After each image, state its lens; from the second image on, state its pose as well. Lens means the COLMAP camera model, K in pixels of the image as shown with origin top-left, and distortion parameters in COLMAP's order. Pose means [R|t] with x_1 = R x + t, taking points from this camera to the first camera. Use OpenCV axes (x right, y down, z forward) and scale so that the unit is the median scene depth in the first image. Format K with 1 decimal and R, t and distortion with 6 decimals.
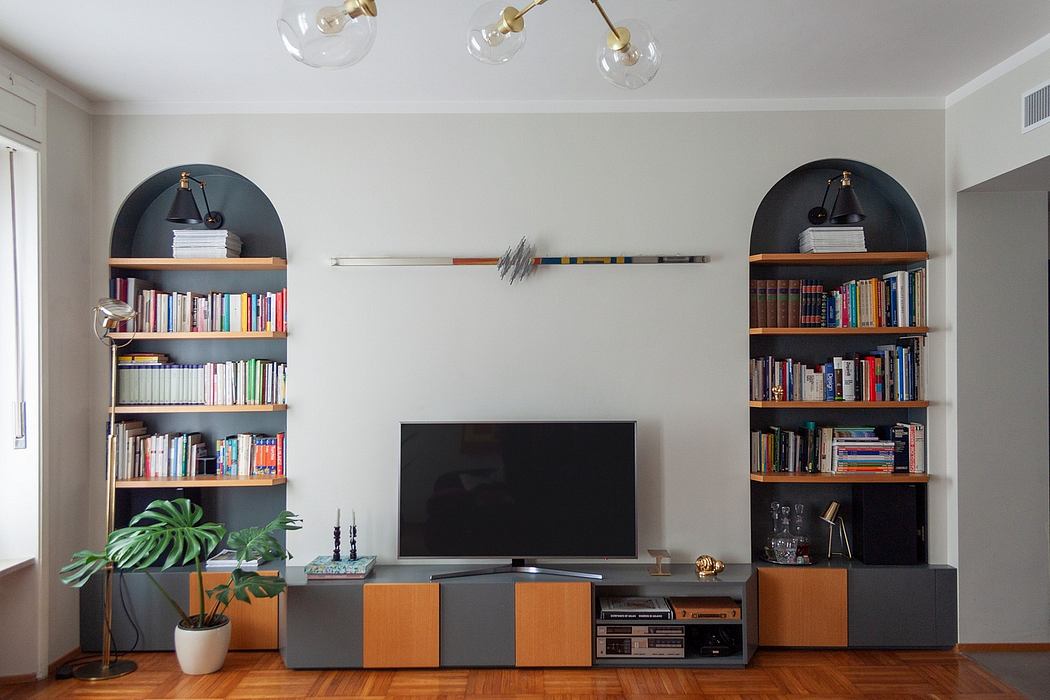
lens RADIAL K [[865.3, 0, 525.5], [0, 865.3, 353.4], [0, 0, 1]] dist [0.048498, -0.005161]
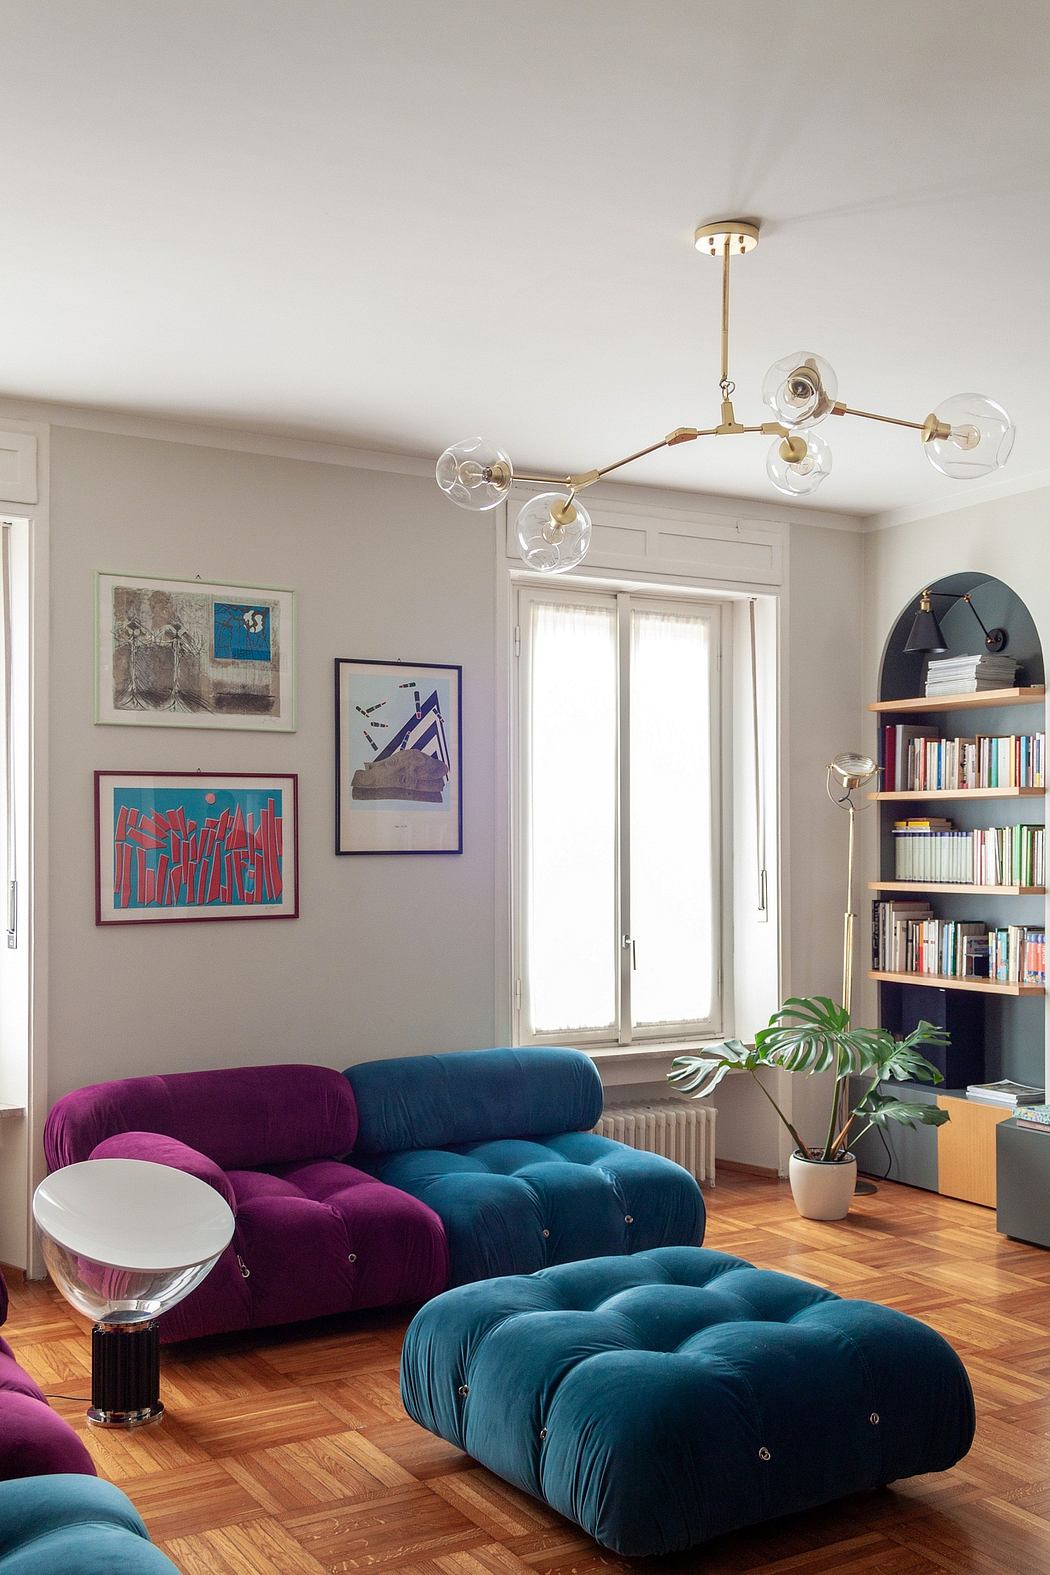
lens RADIAL K [[1562.0, 0, 525.4], [0, 1562.0, 790.1], [0, 0, 1]] dist [-0.002208, 0.000000]
pose [[0.500773, -0.018090, -0.865390, 0.623725], [0.007071, 0.999834, -0.016809, -0.003415], [0.865550, 0.002298, 0.500818, -0.027833]]
